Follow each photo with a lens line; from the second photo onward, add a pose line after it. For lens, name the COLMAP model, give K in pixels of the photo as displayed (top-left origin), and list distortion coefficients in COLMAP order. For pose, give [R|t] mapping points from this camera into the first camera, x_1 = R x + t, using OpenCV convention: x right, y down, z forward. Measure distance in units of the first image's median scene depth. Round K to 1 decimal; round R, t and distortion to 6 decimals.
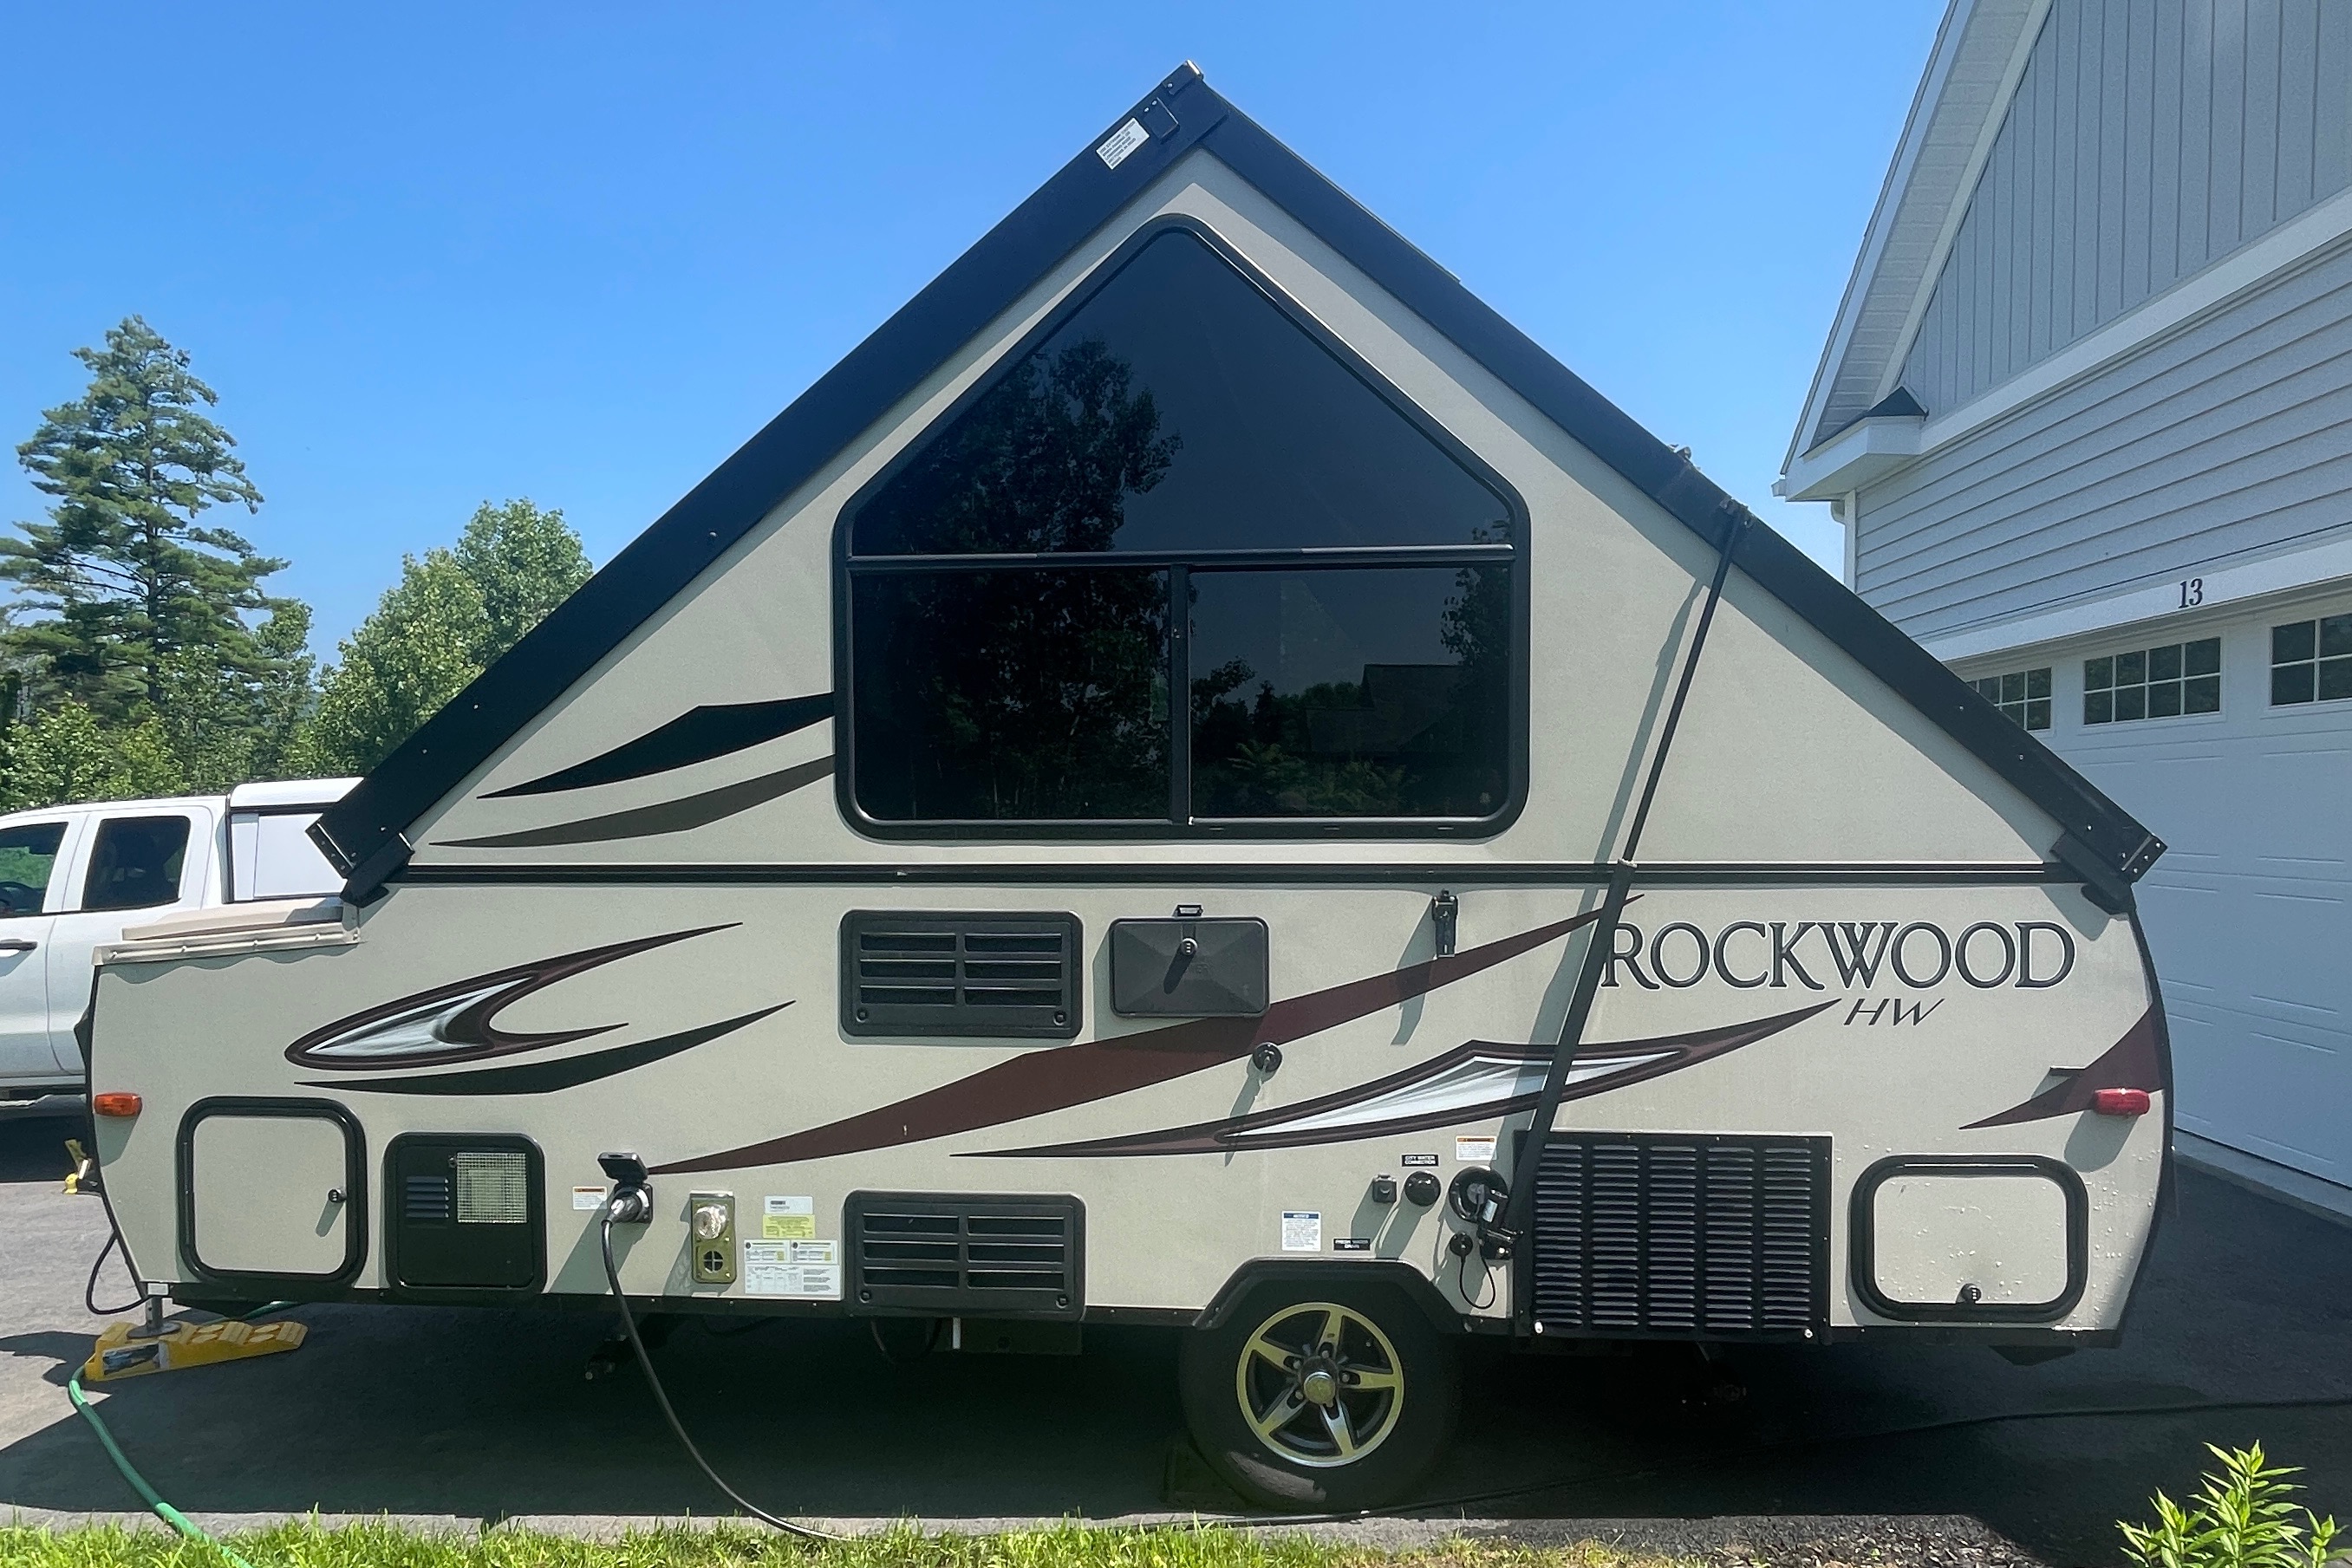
lens RADIAL K [[981.5, 0, 1176.0], [0, 981.5, 784.0], [0, 0, 1]] dist [-0.015705, 0.000022]
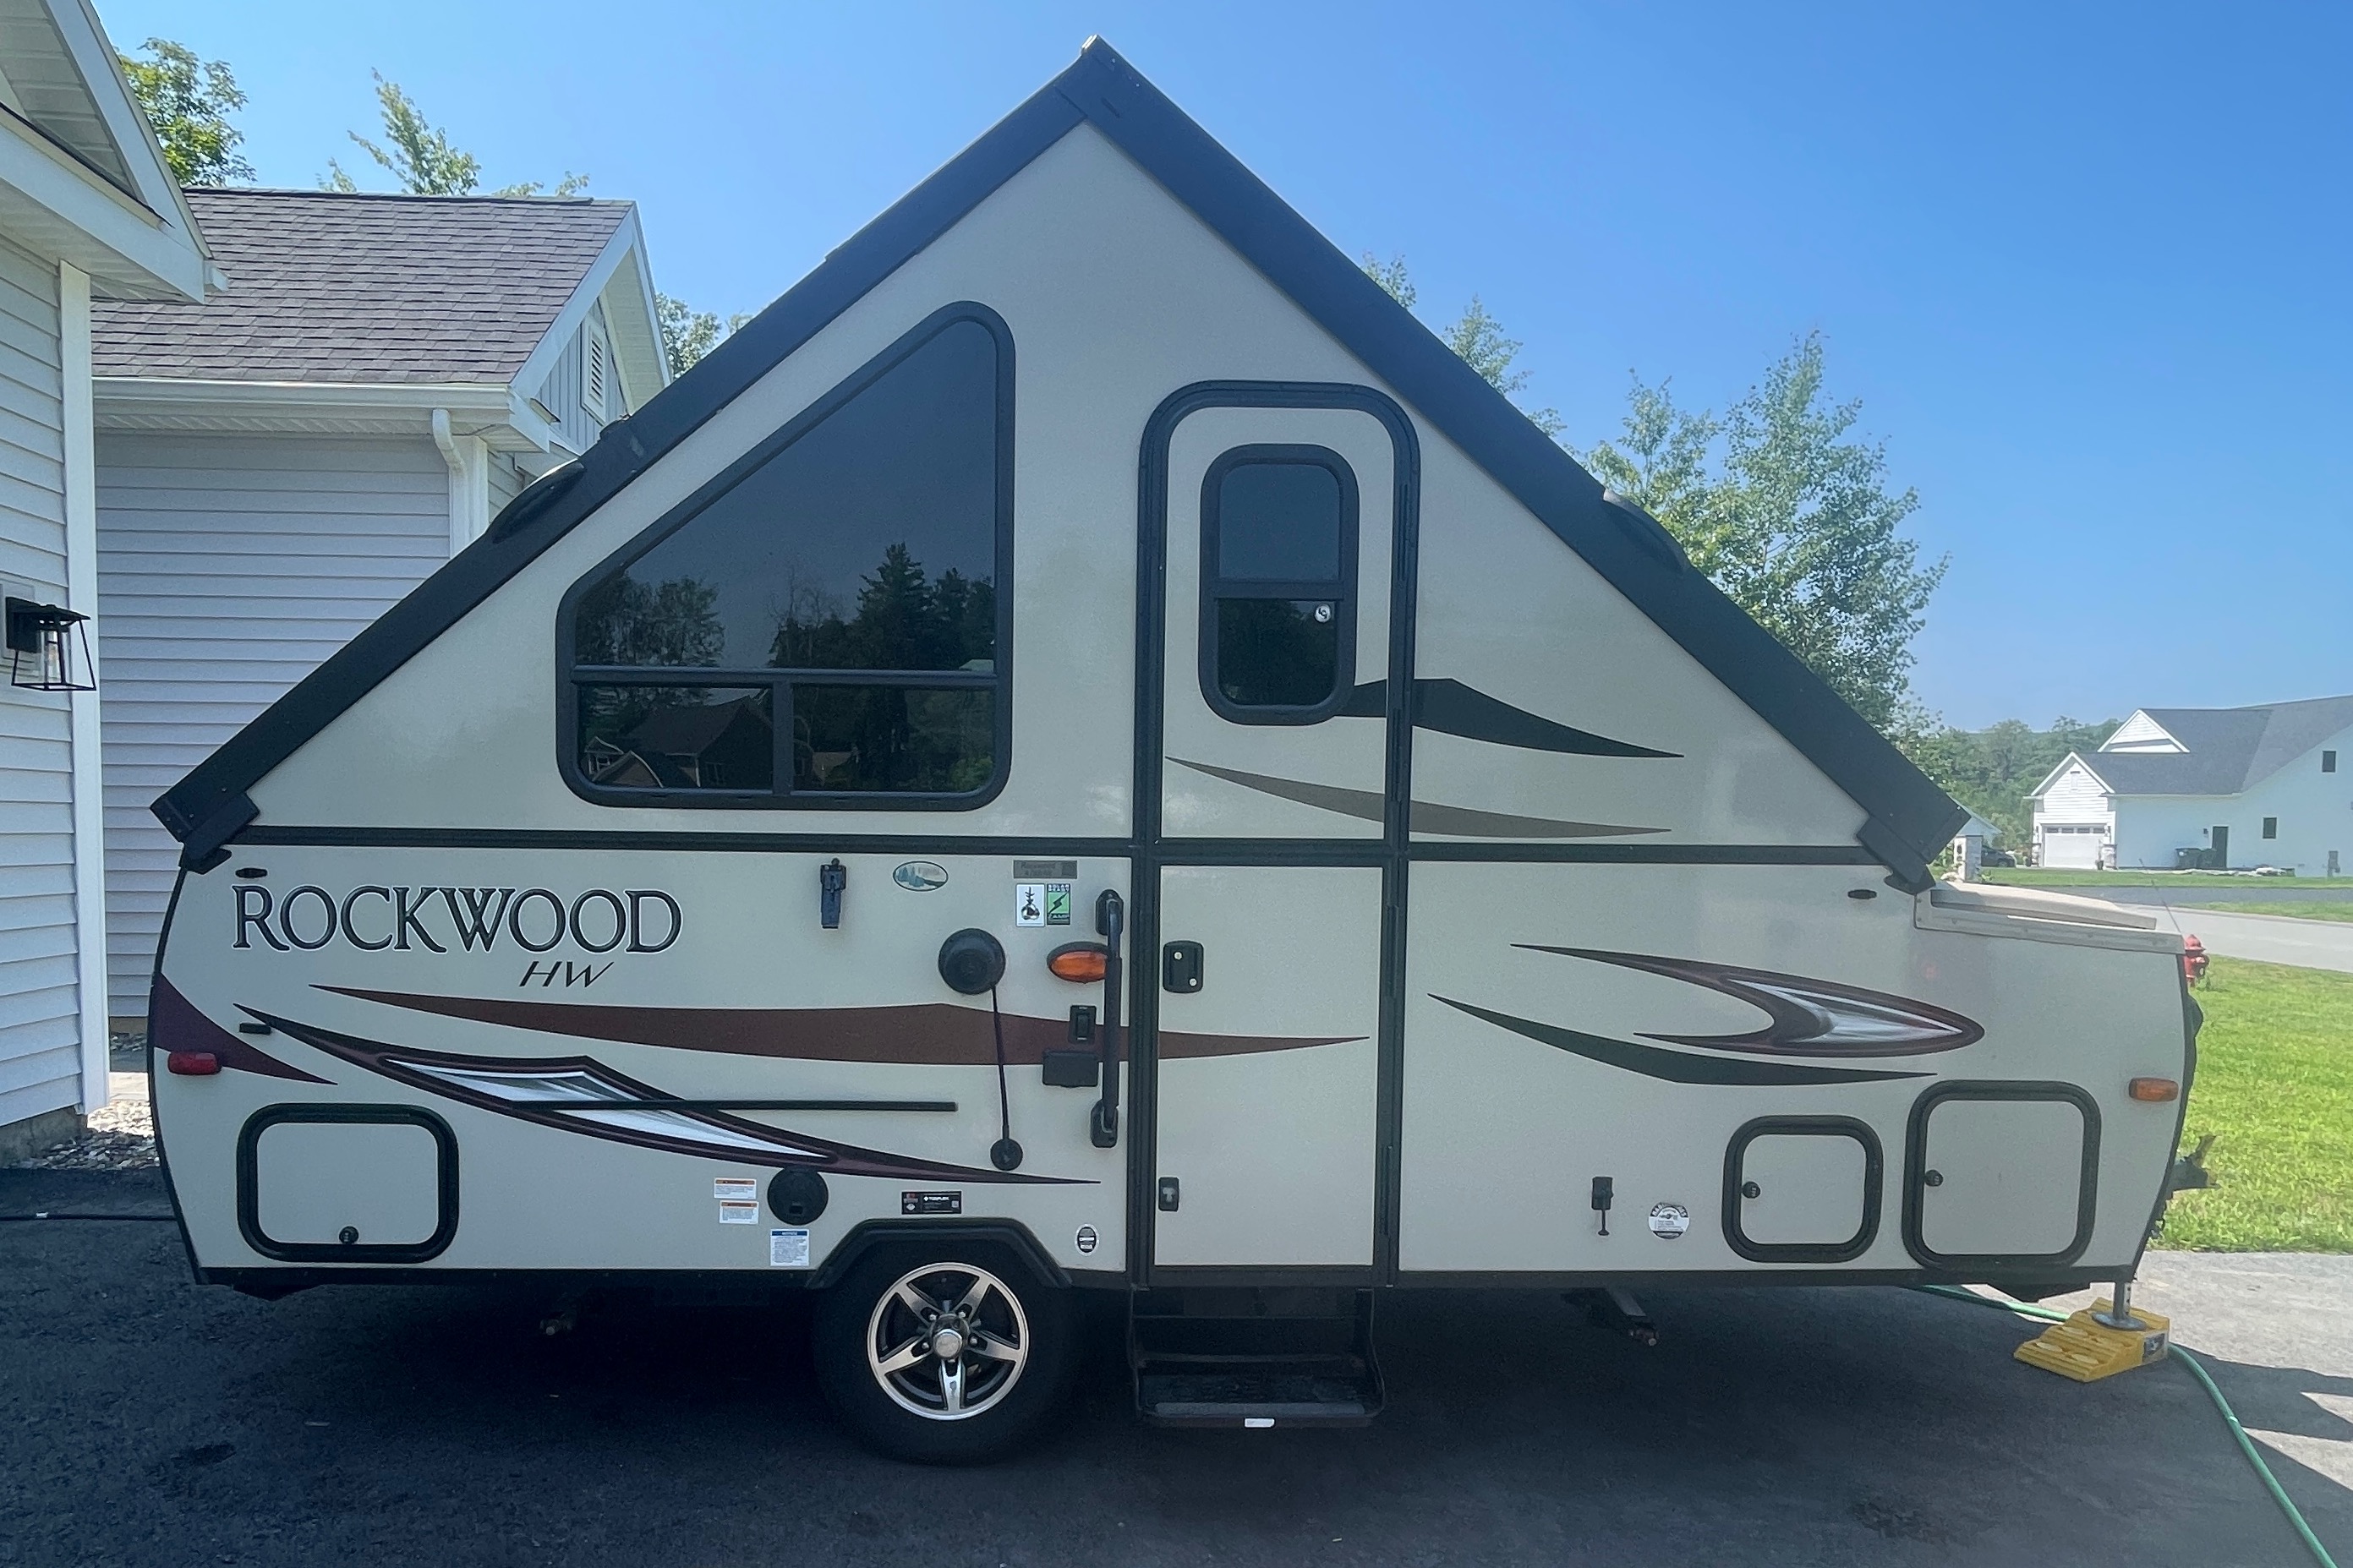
lens RADIAL K [[981.9, 0, 1176.5], [0, 981.9, 784.0], [0, 0, 1]] dist [-0.015705, 0.000022]
pose [[0.995227, 0.018192, 0.095876, 1.337282], [-0.020916, 0.999404, 0.027479, -0.014025], [-0.095319, -0.029353, 0.995014, -0.107275]]
